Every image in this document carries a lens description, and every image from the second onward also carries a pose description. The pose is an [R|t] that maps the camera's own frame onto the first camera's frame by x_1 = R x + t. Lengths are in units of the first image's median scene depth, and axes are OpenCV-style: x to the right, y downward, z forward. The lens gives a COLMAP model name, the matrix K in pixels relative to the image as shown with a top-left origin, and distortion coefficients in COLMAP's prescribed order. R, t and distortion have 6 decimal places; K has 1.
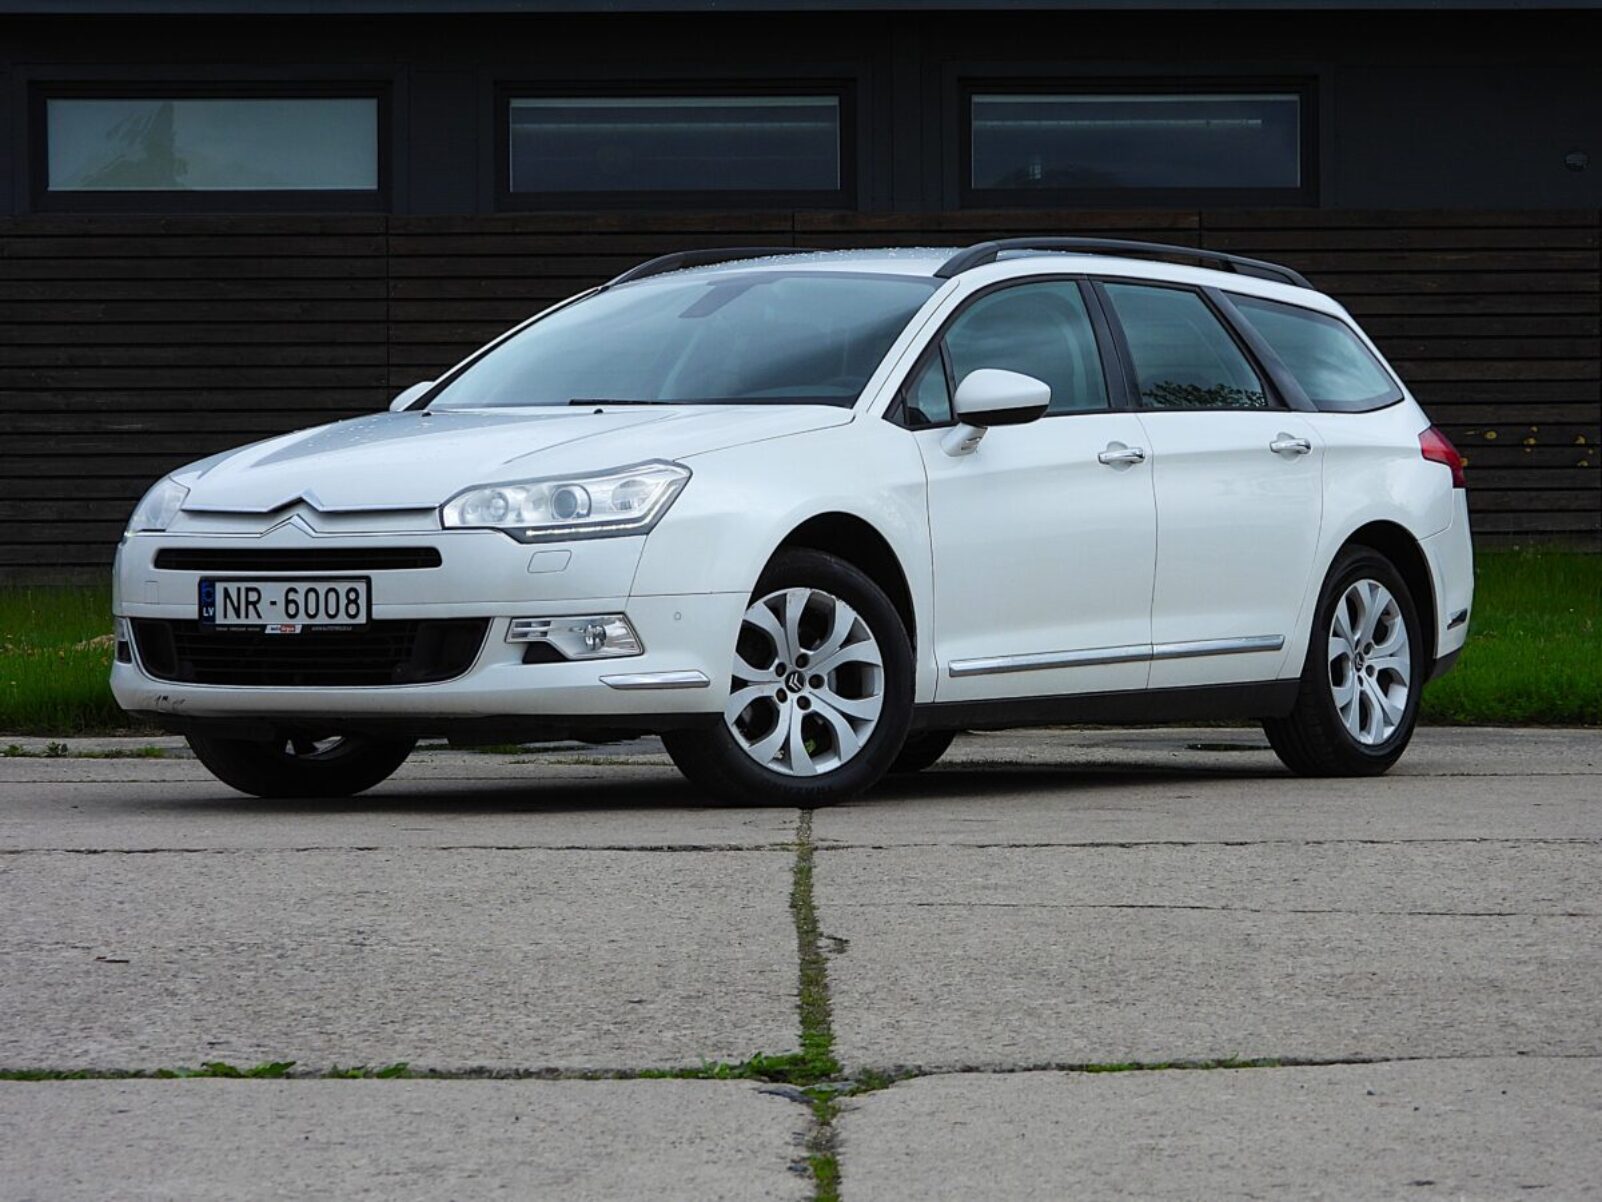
lens RADIAL K [[6751.1, 0, 801.0], [0, 6751.1, 601.0], [0, 0, 1]] dist [-0.048787, 0.165475]
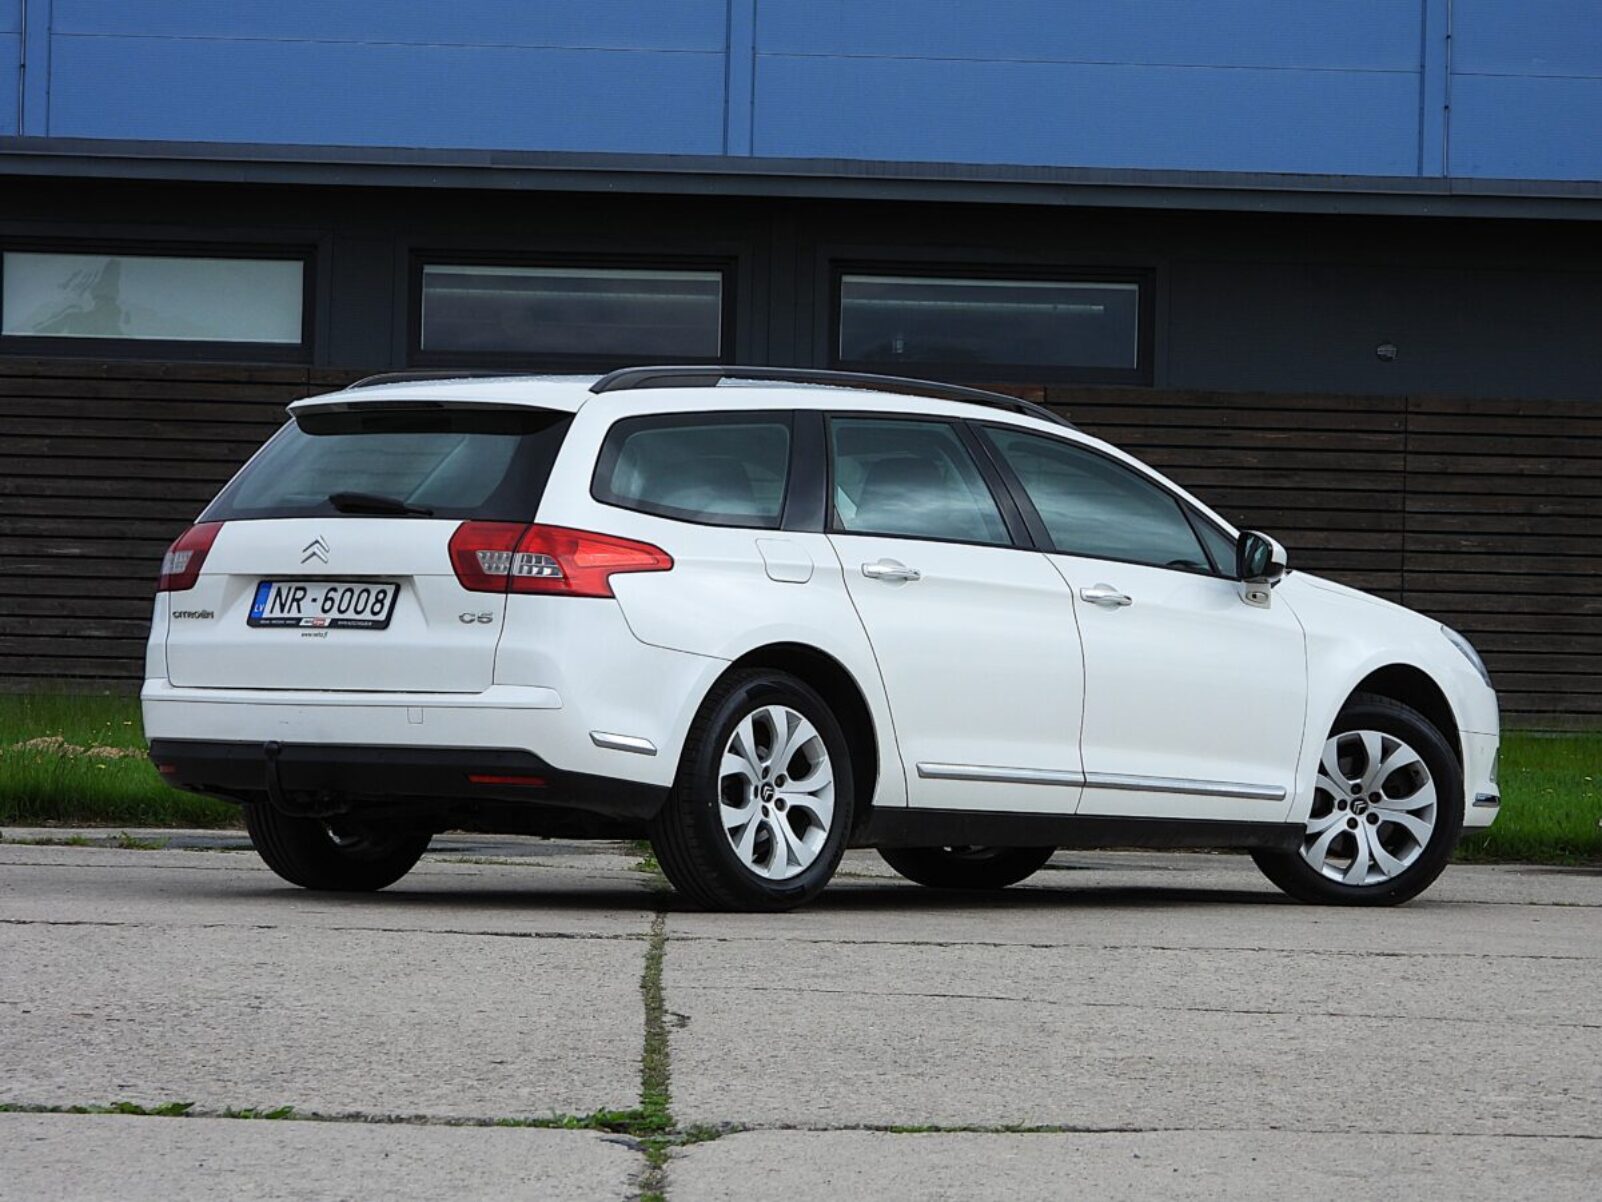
lens RADIAL K [[6185.4, 0, 801.0], [0, 6185.4, 601.0], [0, 0, 1]] dist [-0.040084, -0.074753]
pose [[0.999330, 0.031398, 0.018827, 0.003309], [-0.030979, 0.999274, -0.022182, 0.002677], [-0.019510, 0.021584, 0.999577, -0.029378]]
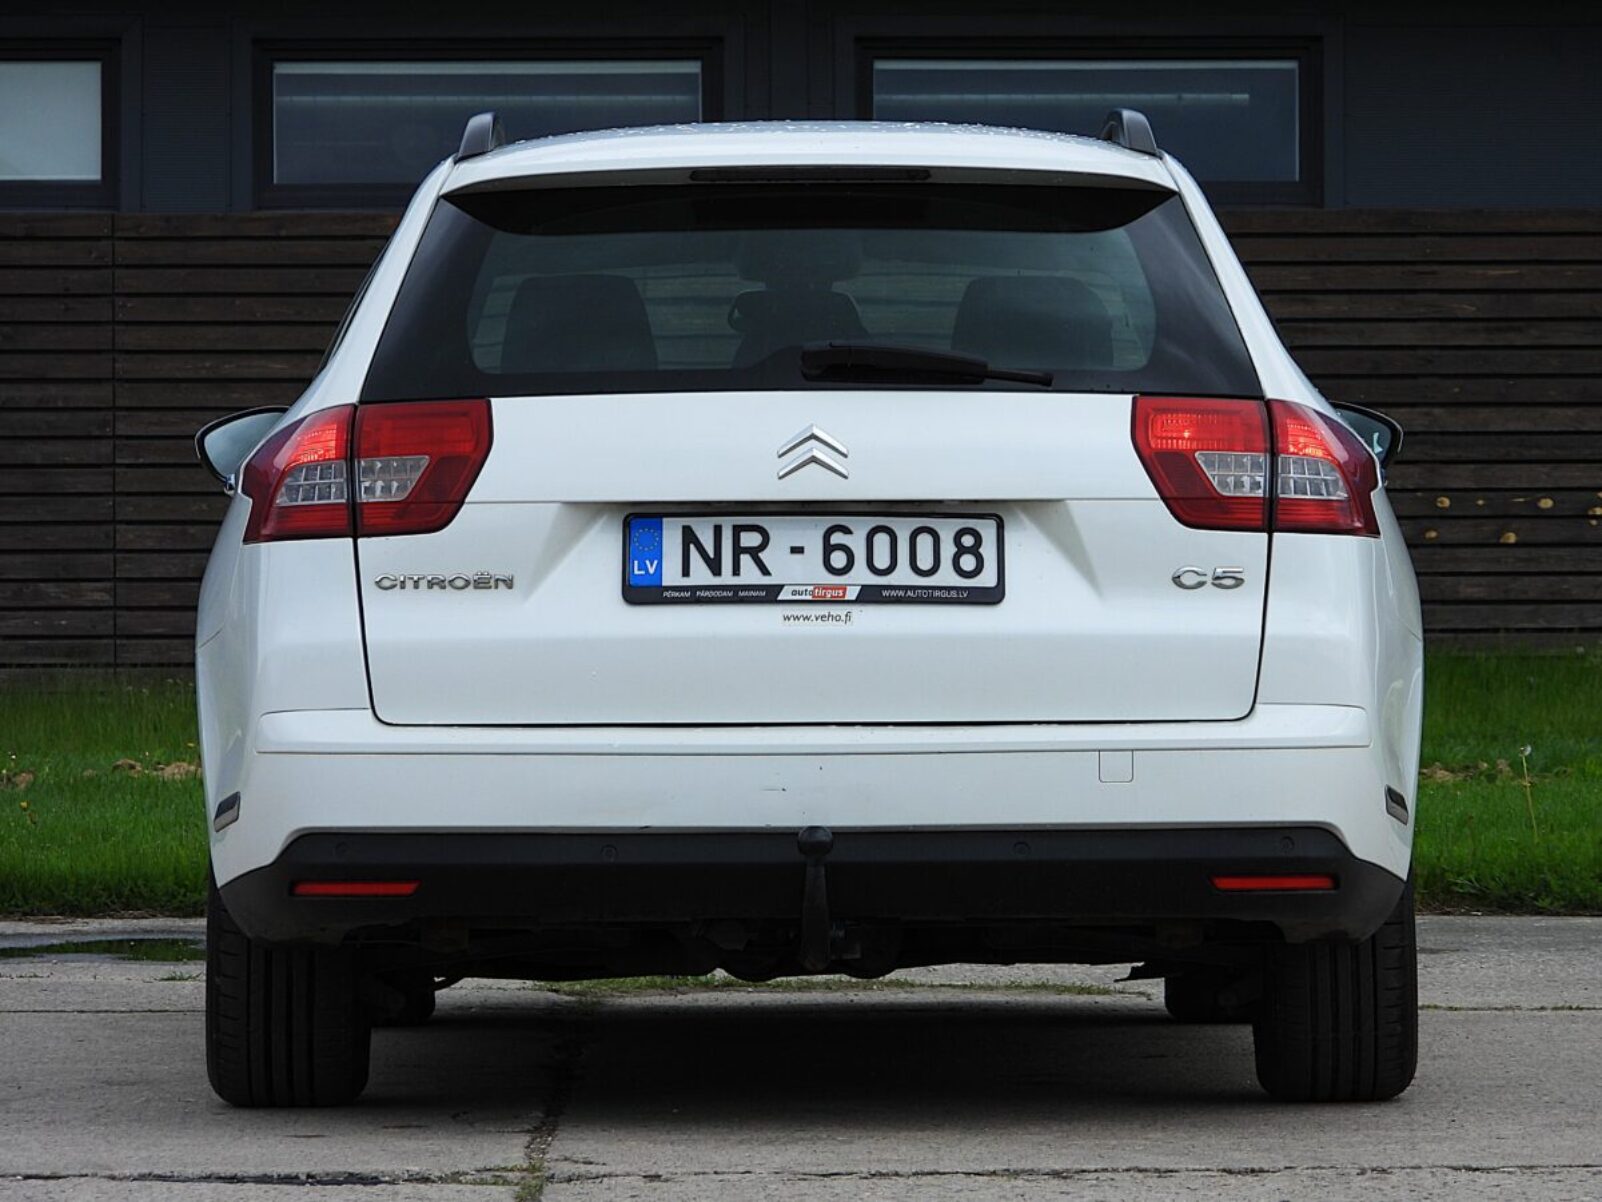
lens RADIAL K [[8068.2, 0, 801.0], [0, 8068.2, 601.0], [0, 0, 1]] dist [-0.116341, 4.983430]
pose [[0.999896, 0.002569, 0.014168, 0.011442], [-0.002394, 0.999921, -0.012336, -0.005022], [-0.014198, 0.012301, 0.999824, 0.221843]]
